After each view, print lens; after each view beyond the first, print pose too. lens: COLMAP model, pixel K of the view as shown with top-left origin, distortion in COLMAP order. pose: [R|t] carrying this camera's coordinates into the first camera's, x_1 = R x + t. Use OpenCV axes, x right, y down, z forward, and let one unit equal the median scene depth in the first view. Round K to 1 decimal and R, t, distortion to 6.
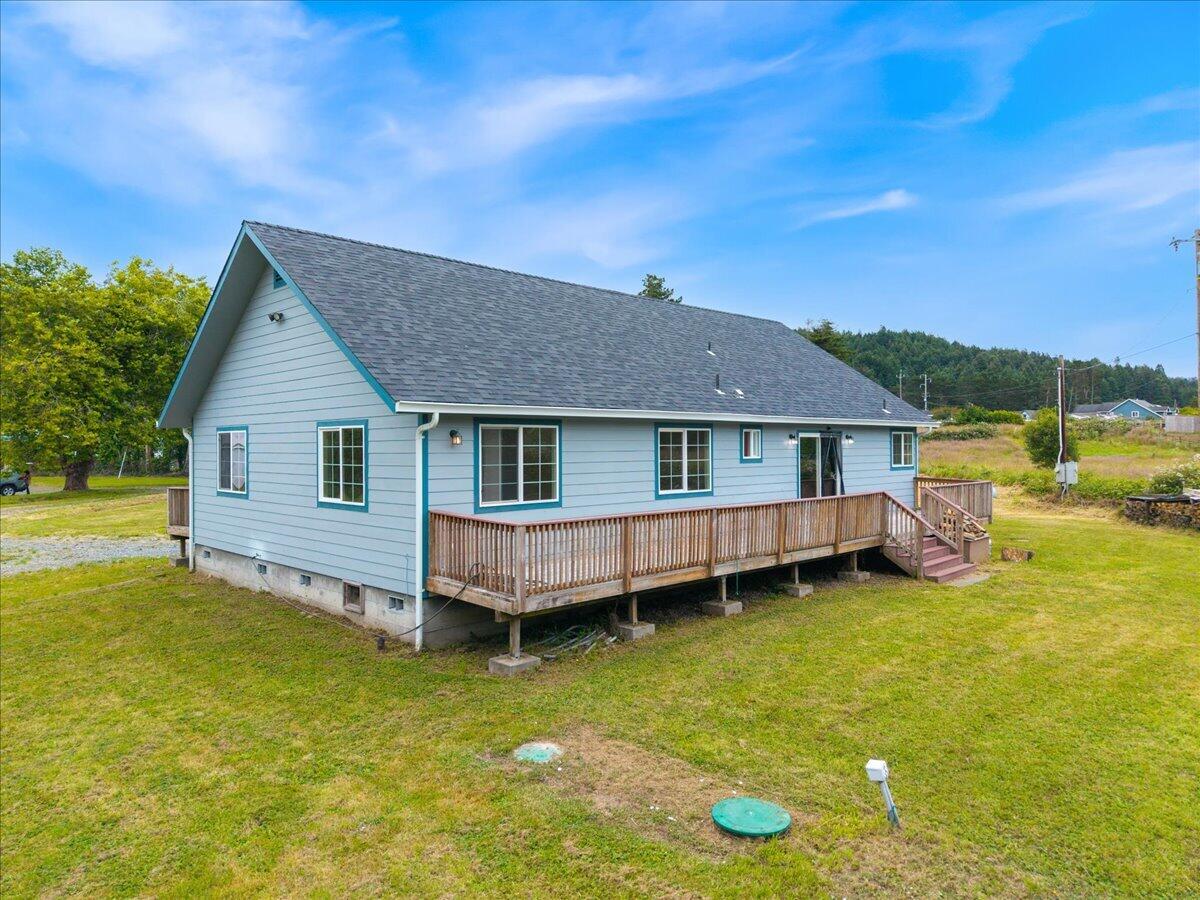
lens RADIAL K [[808.0, 0, 598.4], [0, 808.0, 444.2], [0, 0, 1]] dist [0.013721, -0.000659]
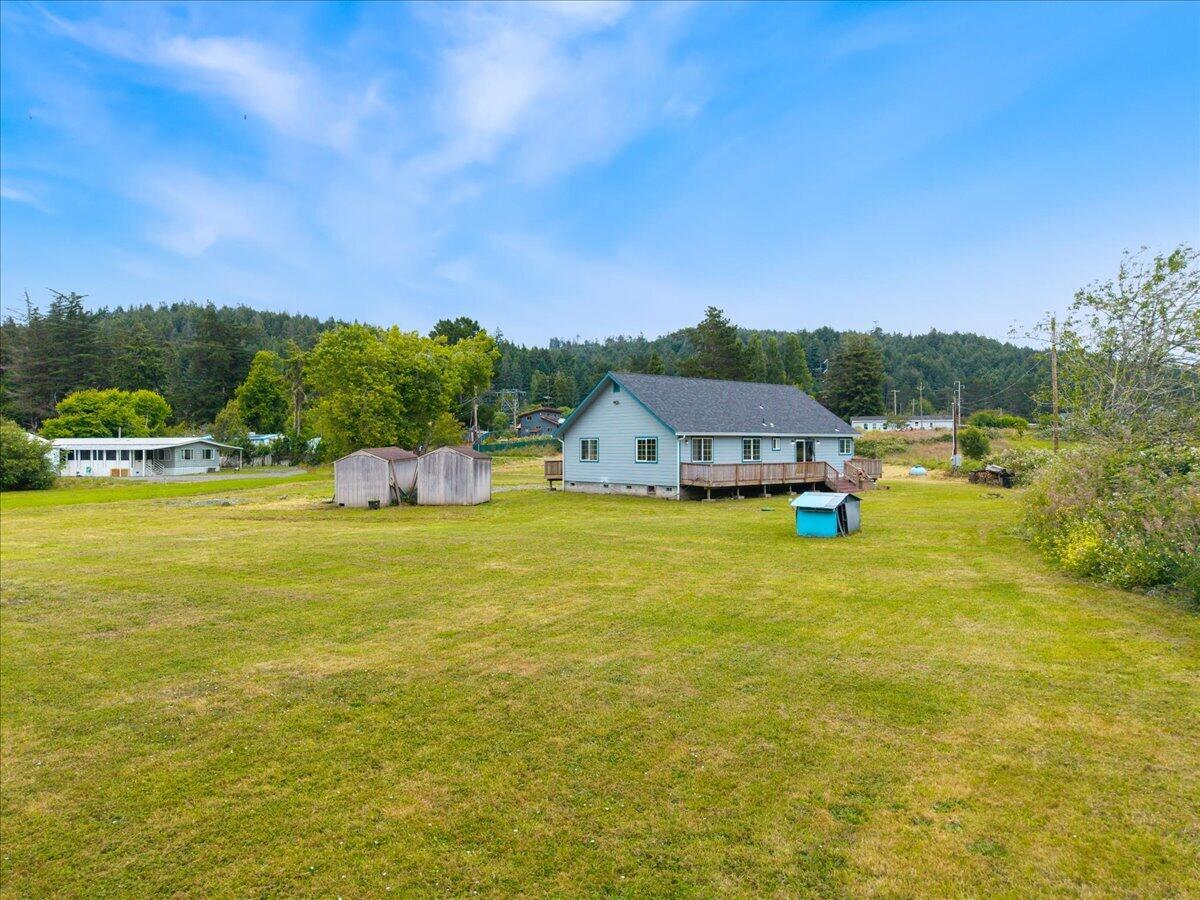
lens RADIAL K [[808.0, 0, 592.5], [0, 808.0, 448.8], [0, 0, 1]] dist [0.013721, -0.000659]
pose [[0.997790, 0.002327, -0.066408, -0.267549], [-0.001976, 0.999984, 0.005344, 0.003023], [0.066419, -0.005201, 0.997778, -1.905823]]
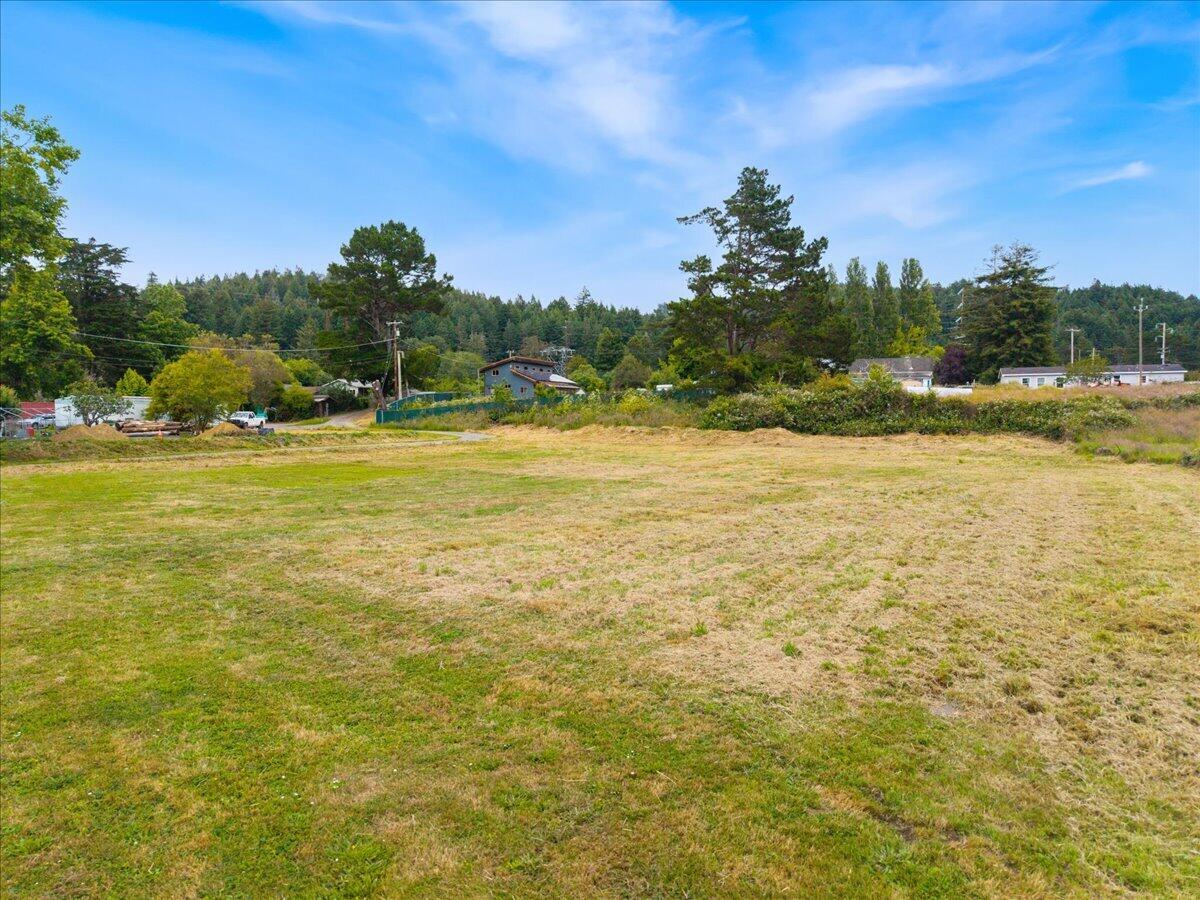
lens RADIAL K [[808.0, 0, 604.2], [0, 808.0, 461.2], [0, 0, 1]] dist [0.013721, -0.000659]
pose [[0.980026, 0.015514, -0.198263, 0.673290], [-0.004532, 0.998436, 0.055730, 0.041165], [0.198817, -0.053718, 0.978563, 2.216659]]
